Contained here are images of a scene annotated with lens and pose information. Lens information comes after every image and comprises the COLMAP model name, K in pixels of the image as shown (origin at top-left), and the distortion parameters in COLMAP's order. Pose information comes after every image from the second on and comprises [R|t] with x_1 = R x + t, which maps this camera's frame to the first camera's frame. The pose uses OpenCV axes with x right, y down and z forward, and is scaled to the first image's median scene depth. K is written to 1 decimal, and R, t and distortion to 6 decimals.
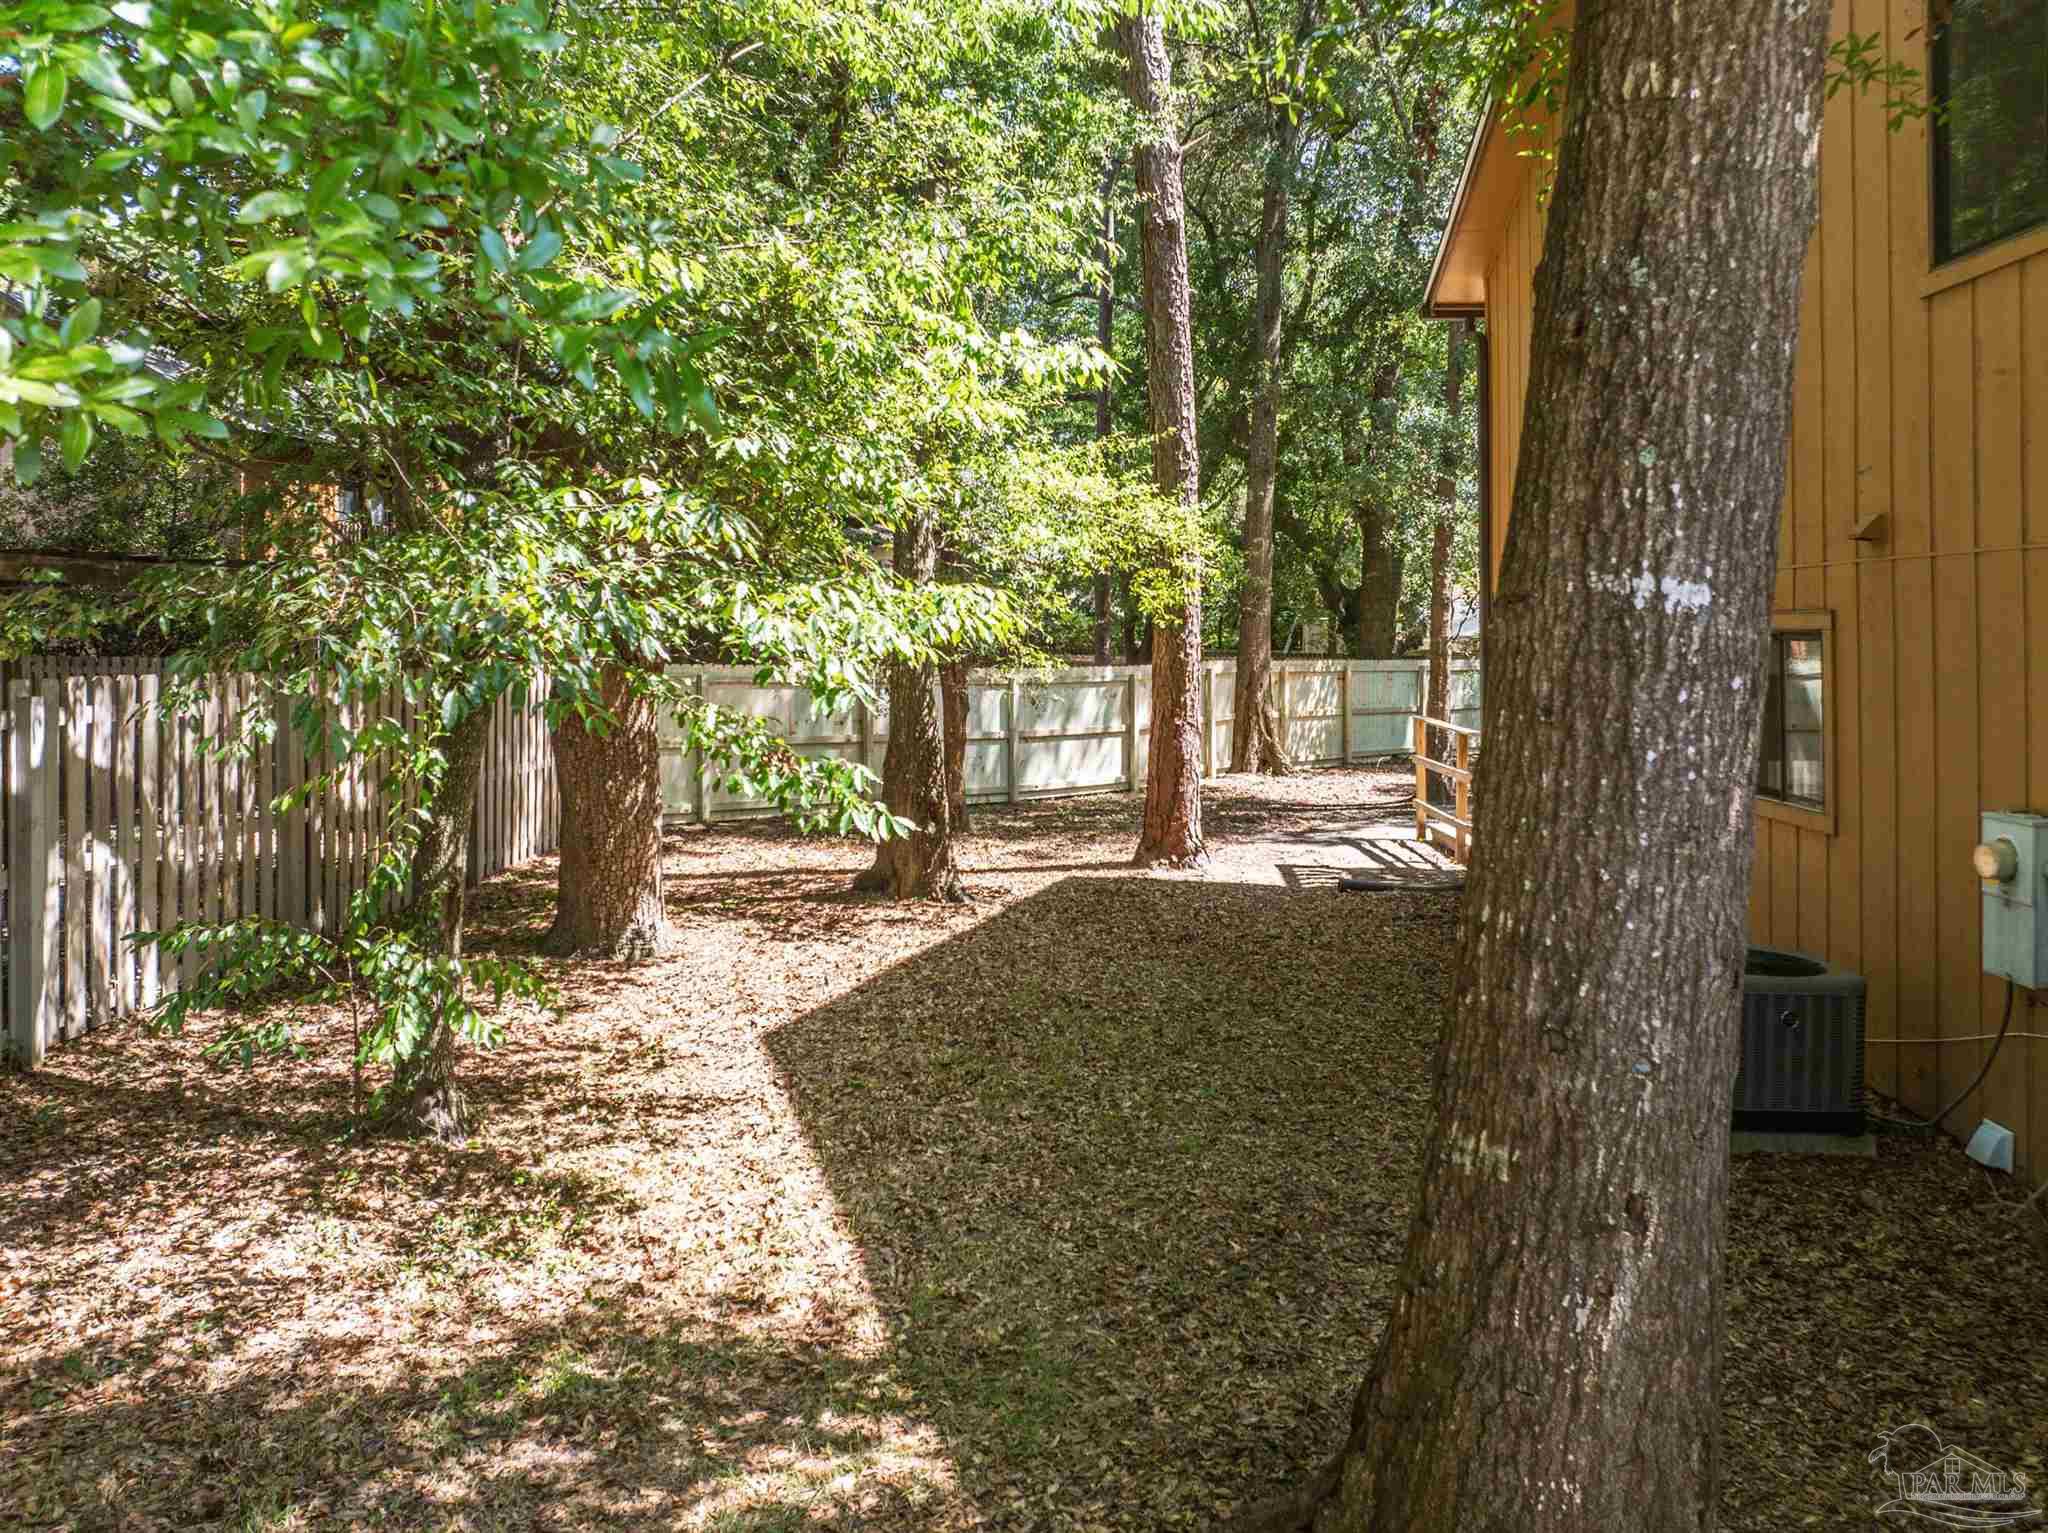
lens RADIAL K [[1514.2, 0, 1023.9], [0, 1514.2, 628.1], [0, 0, 1]] dist [-0.021350, -0.006104]
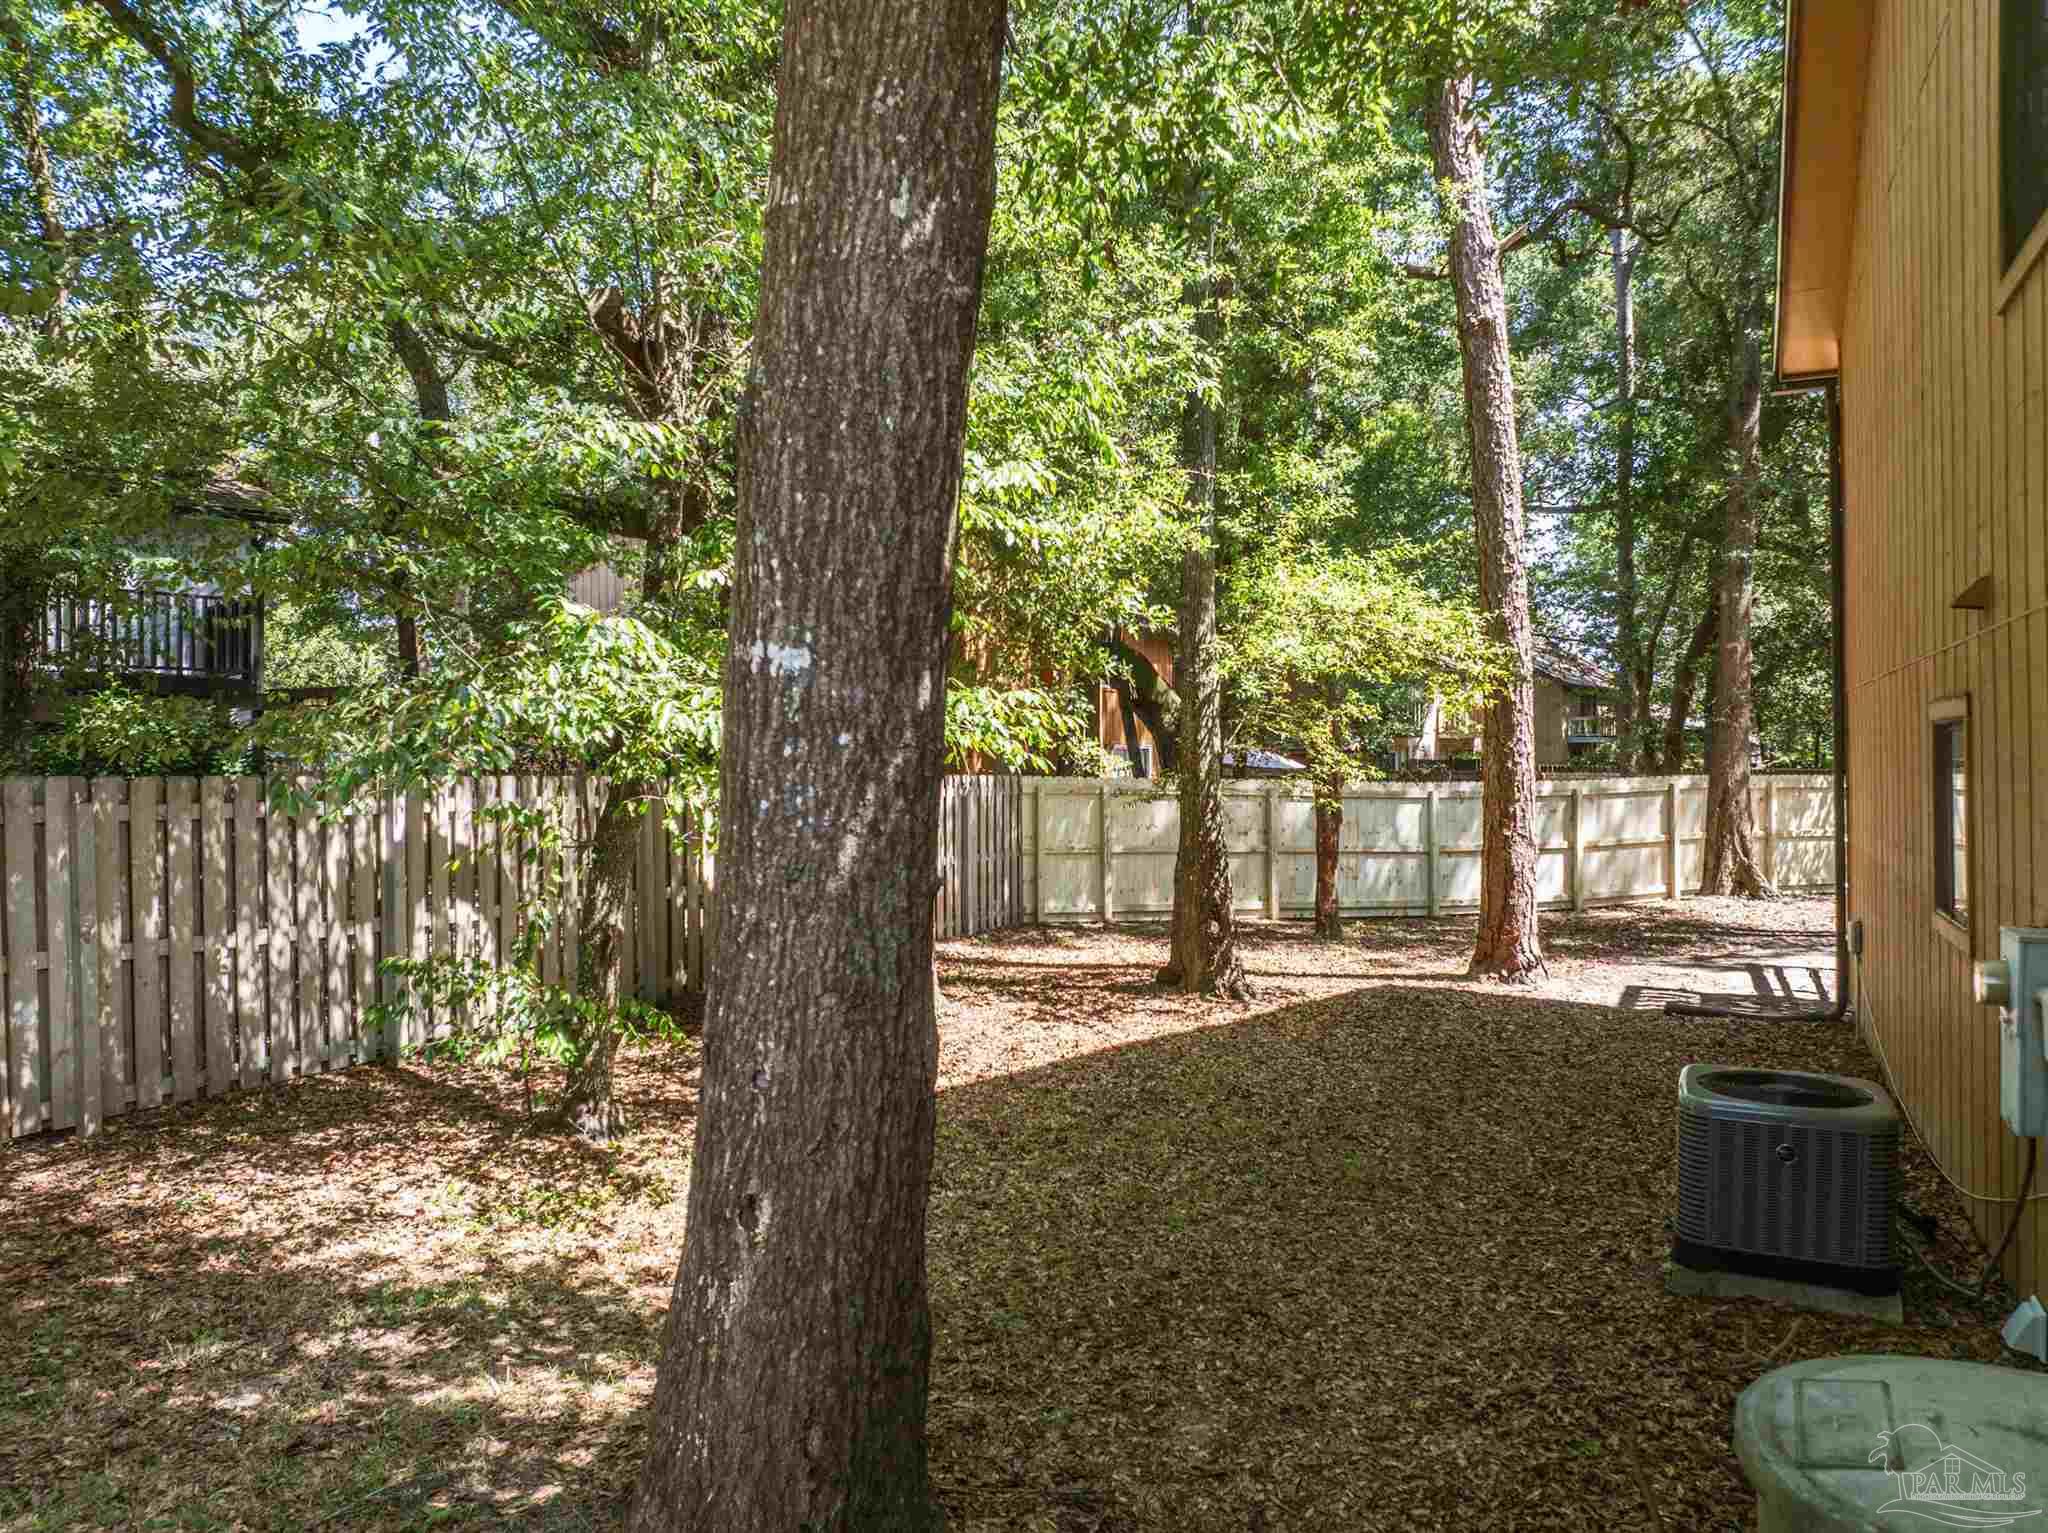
lens RADIAL K [[1461.3, 0, 1032.0], [0, 1461.3, 772.5], [0, 0, 1]] dist [-0.010433, -0.063547]
pose [[0.913599, -0.001896, -0.406612, 0.387696], [0.007329, 0.999903, 0.011805, 0.018629], [0.406551, -0.013765, 0.913524, 0.035478]]
